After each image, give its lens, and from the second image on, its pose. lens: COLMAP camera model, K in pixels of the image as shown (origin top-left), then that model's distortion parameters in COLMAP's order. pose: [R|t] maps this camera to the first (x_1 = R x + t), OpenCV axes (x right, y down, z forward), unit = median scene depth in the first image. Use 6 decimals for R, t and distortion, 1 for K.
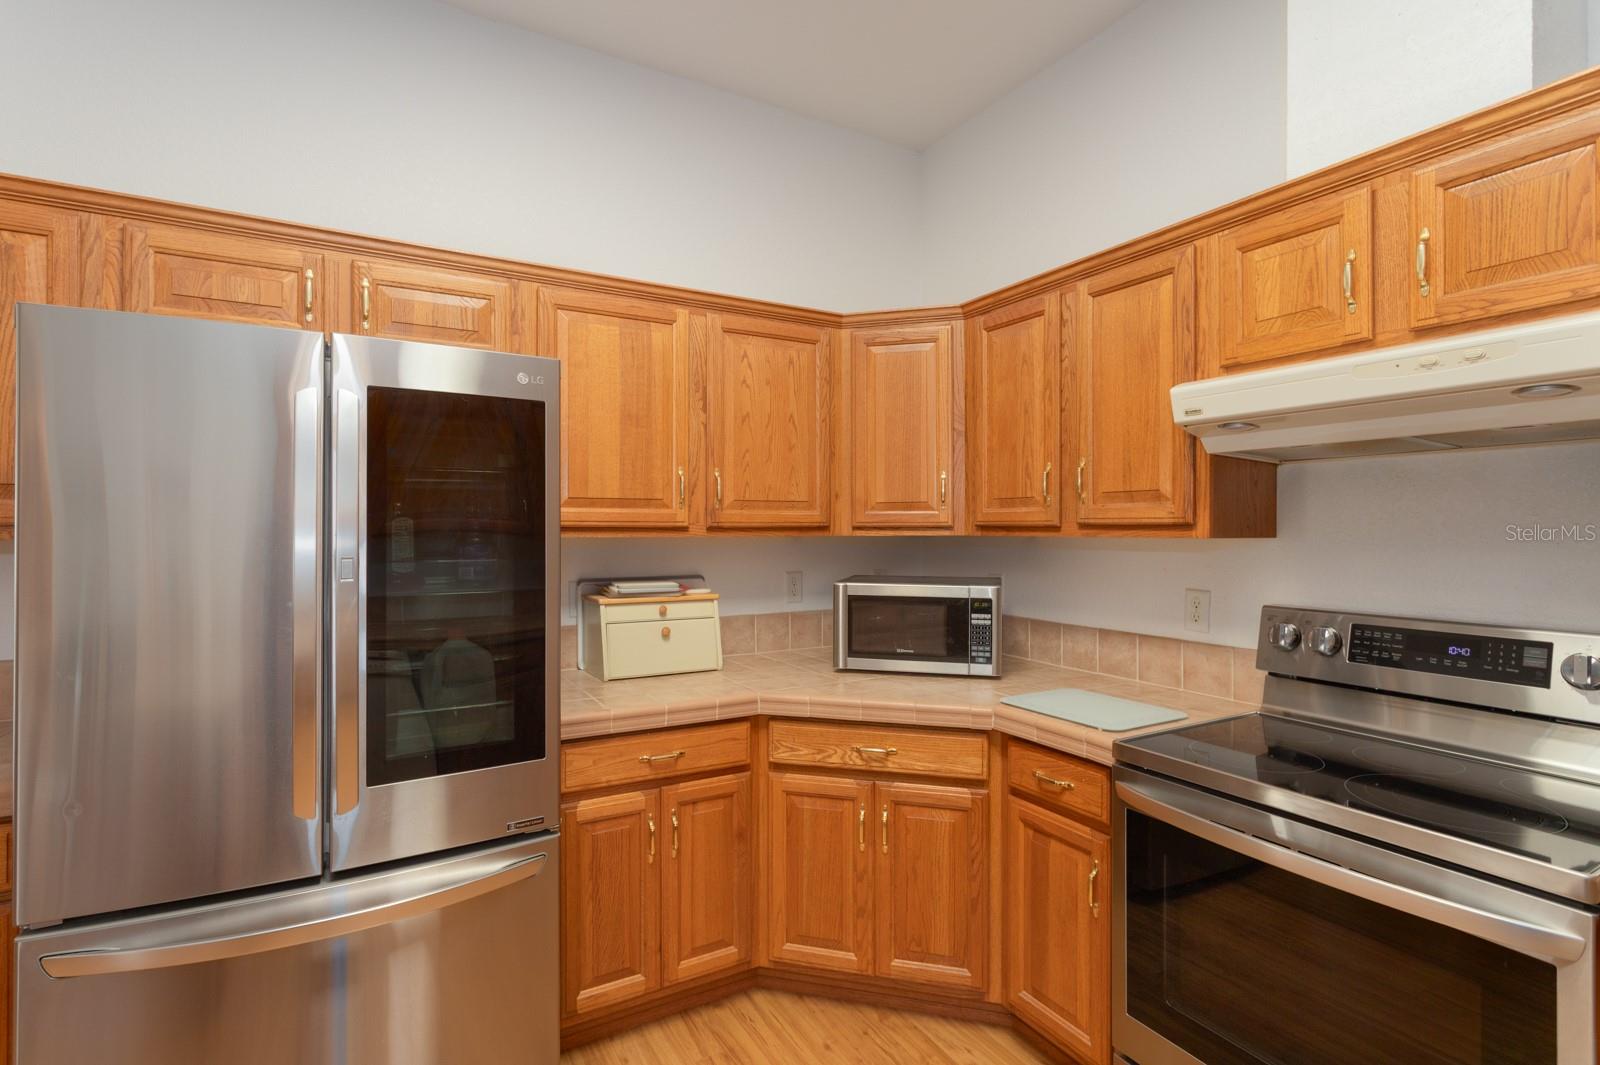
lens RADIAL K [[766.4, 0, 790.7], [0, 766.4, 527.7], [0, 0, 1]] dist [0.002110, 0.000903]
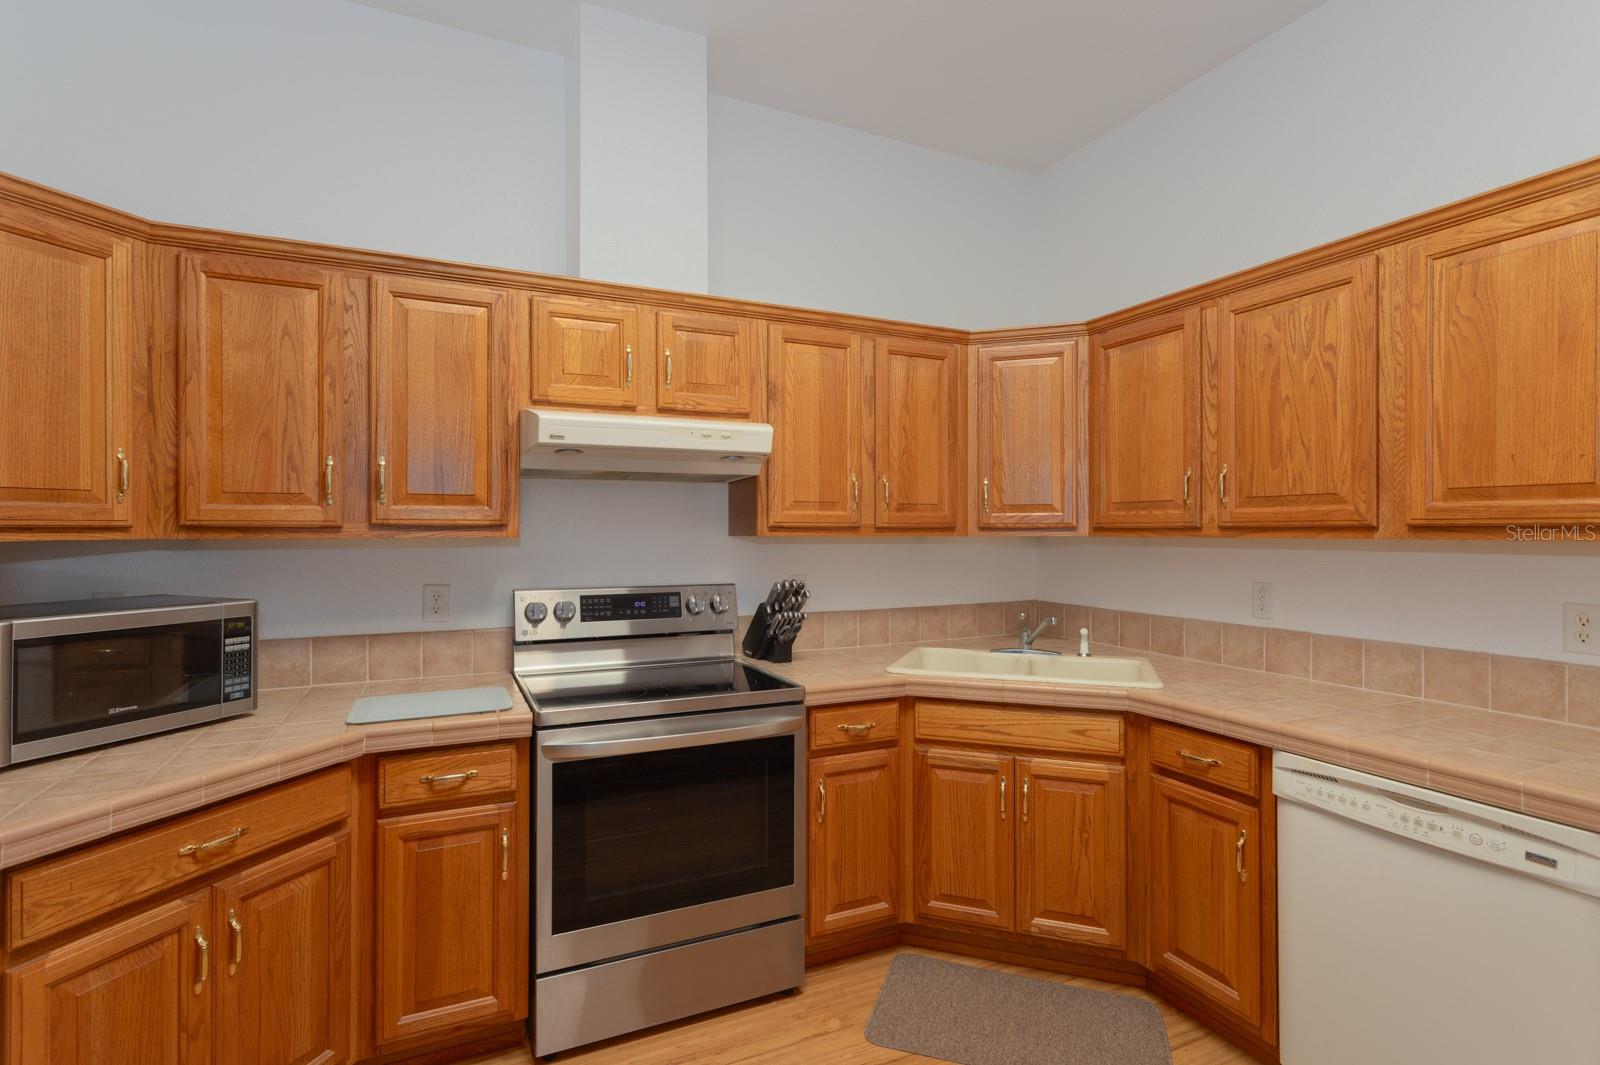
lens RADIAL K [[766.4, 0, 790.7], [0, 766.4, 527.7], [0, 0, 1]] dist [0.002110, 0.000903]
pose [[0.087366, 0.002229, 0.996174, -0.557308], [-0.000524, 0.999997, -0.002192, 0.000754], [-0.996176, -0.000331, 0.087366, 0.407022]]
